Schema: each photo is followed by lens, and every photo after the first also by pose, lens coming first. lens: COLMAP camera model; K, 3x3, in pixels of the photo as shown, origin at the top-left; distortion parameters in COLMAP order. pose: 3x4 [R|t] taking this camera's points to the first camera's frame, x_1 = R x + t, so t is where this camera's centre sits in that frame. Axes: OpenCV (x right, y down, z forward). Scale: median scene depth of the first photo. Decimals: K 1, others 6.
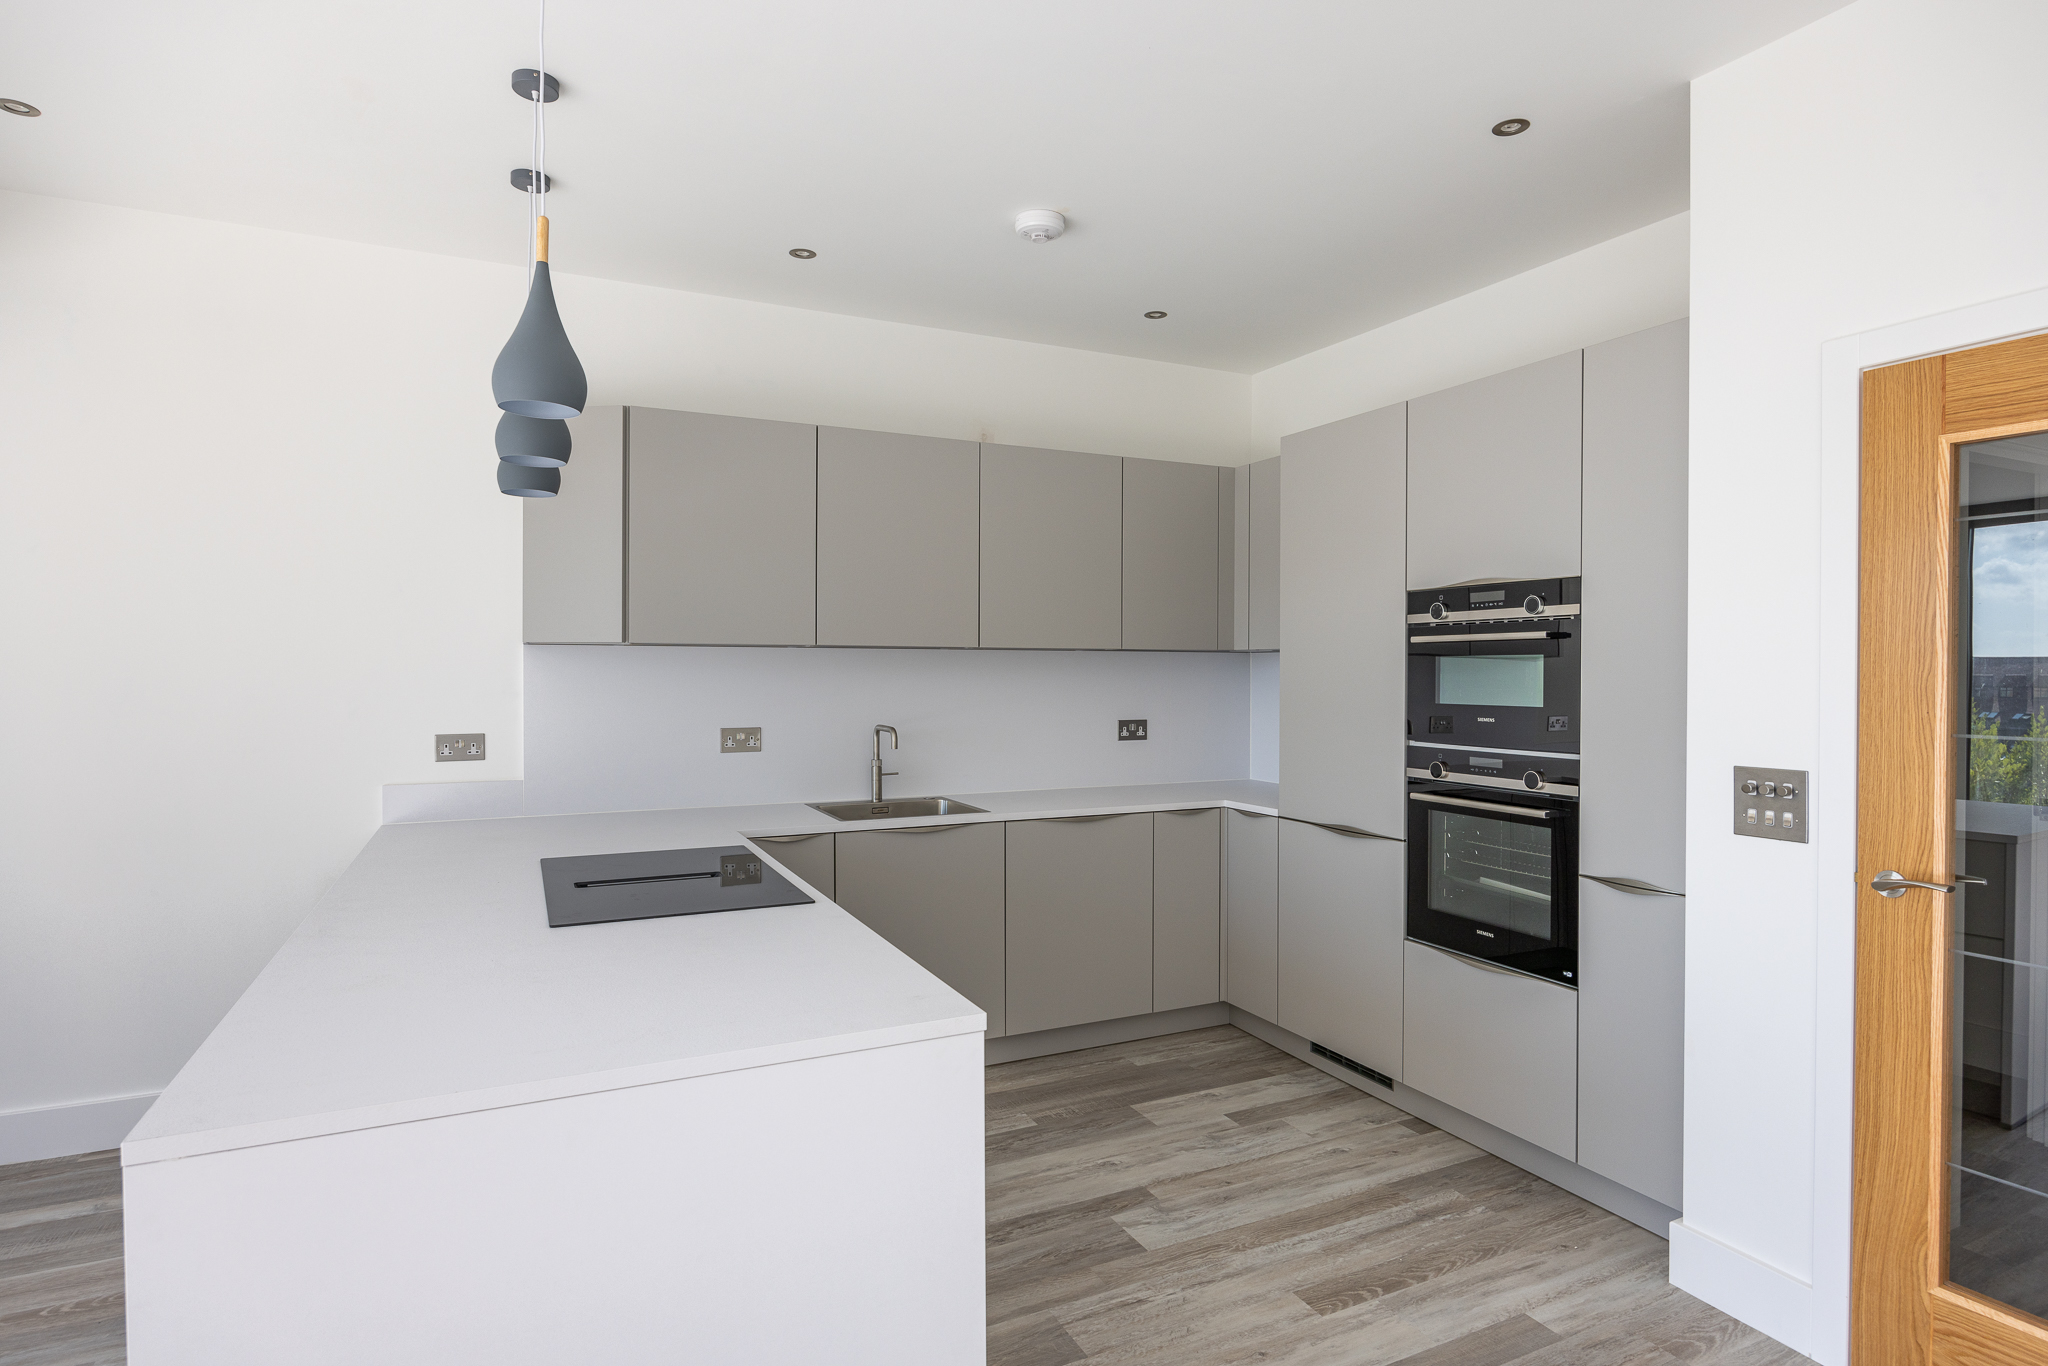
lens RADIAL K [[1080.8, 0, 1042.8], [0, 1080.8, 684.7], [0, 0, 1]] dist [-0.007632, 0.002960]
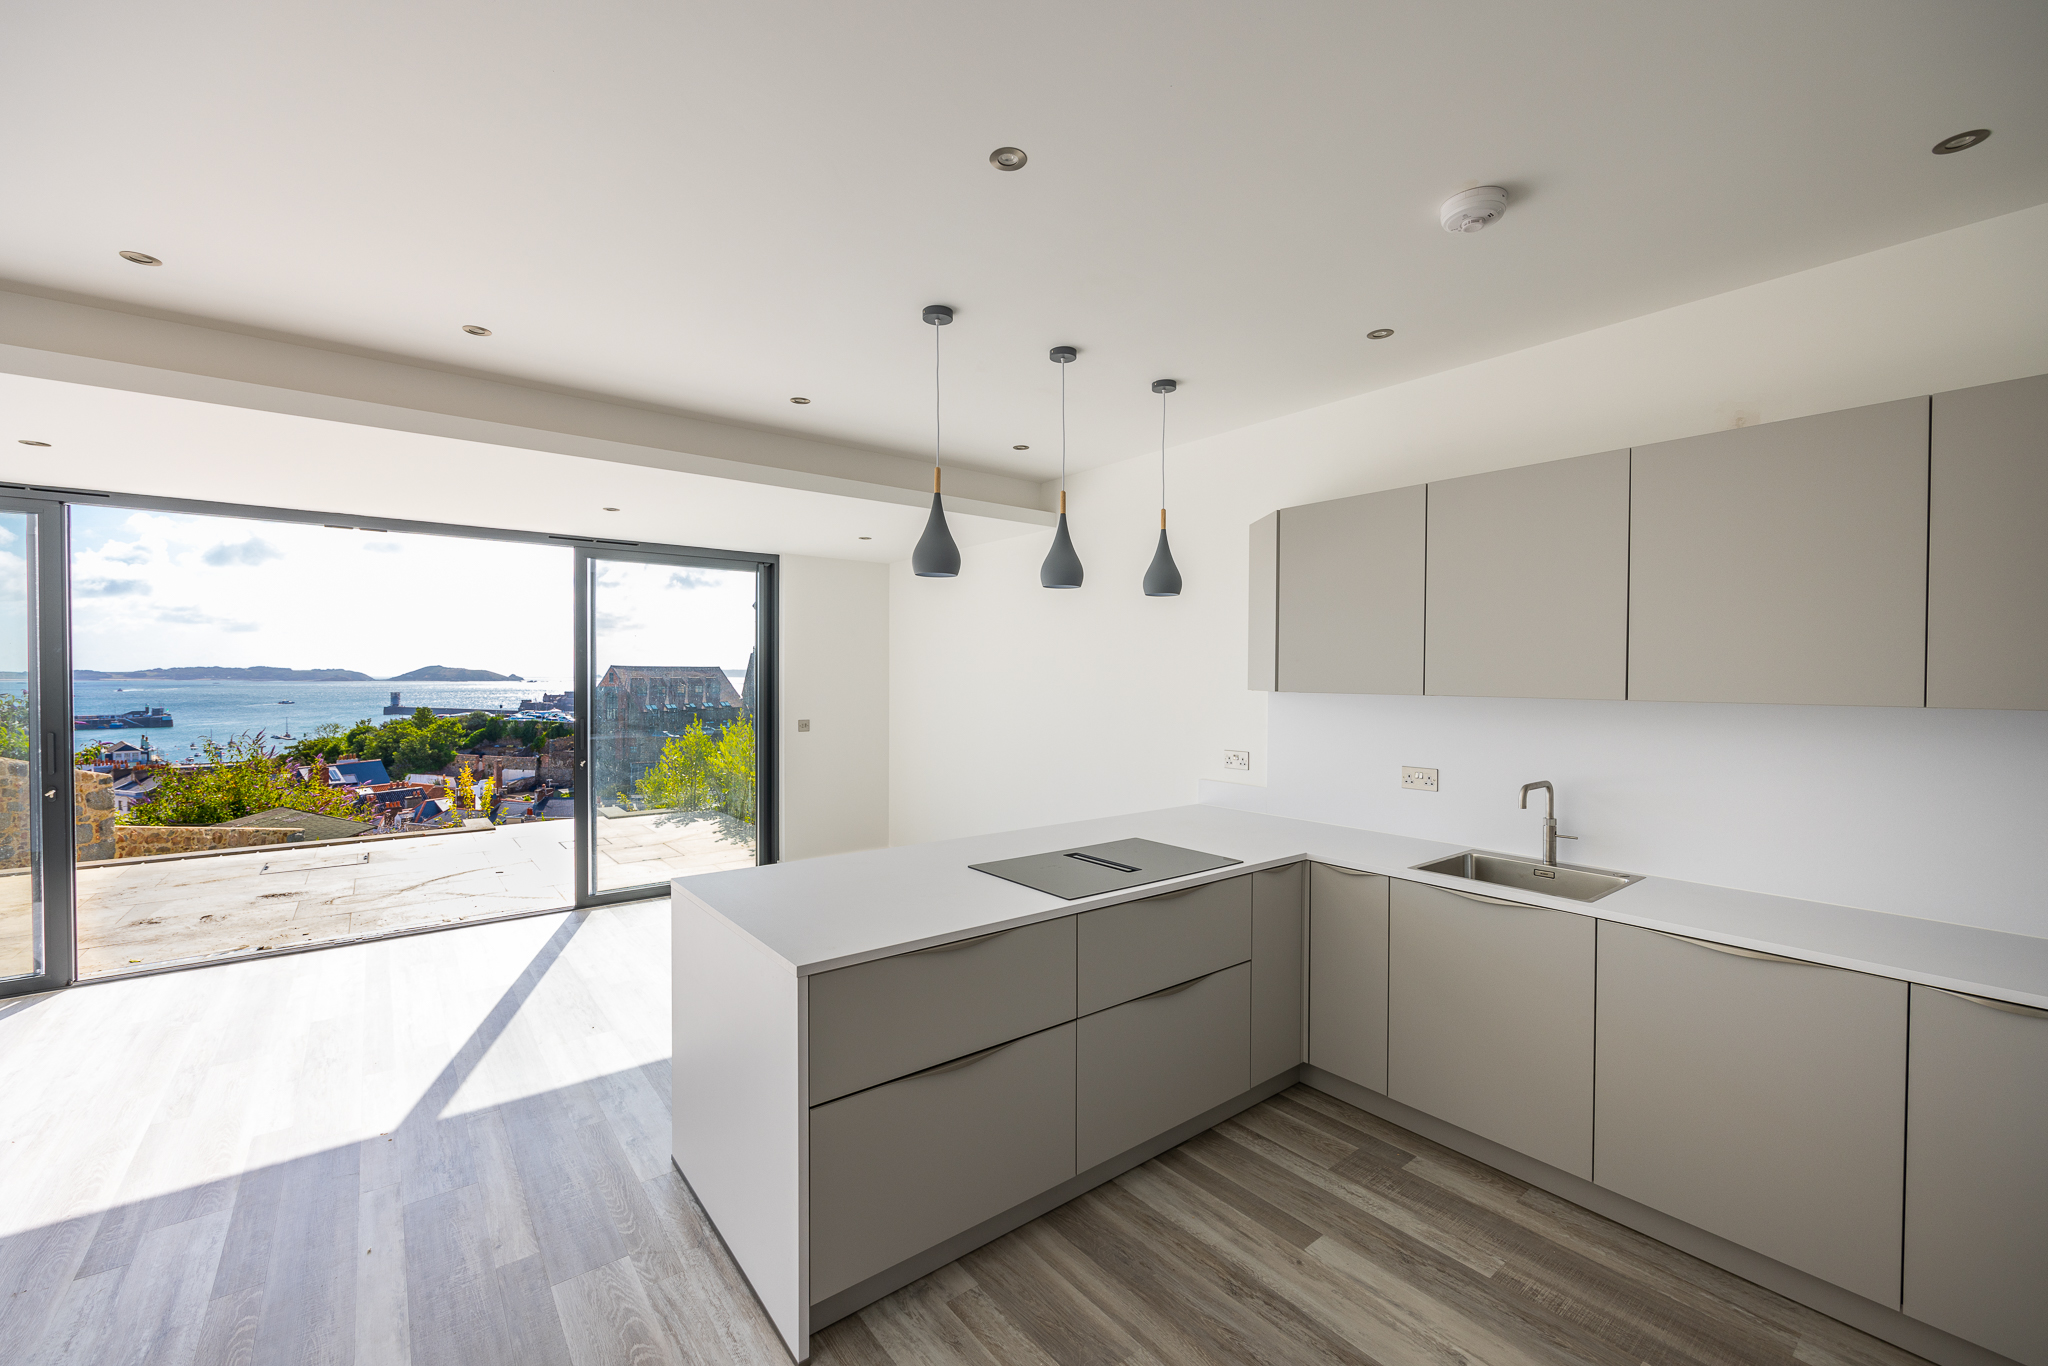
lens RADIAL K [[822.8, 0, 1010.5], [0, 822.8, 685.4], [0, 0, 1]] dist [0.006988, -0.004075]
pose [[0.201153, 0.010002, -0.979509, 0.593733], [-0.017496, 0.999825, 0.006616, -0.054988], [0.979403, 0.015807, 0.201293, 0.545358]]
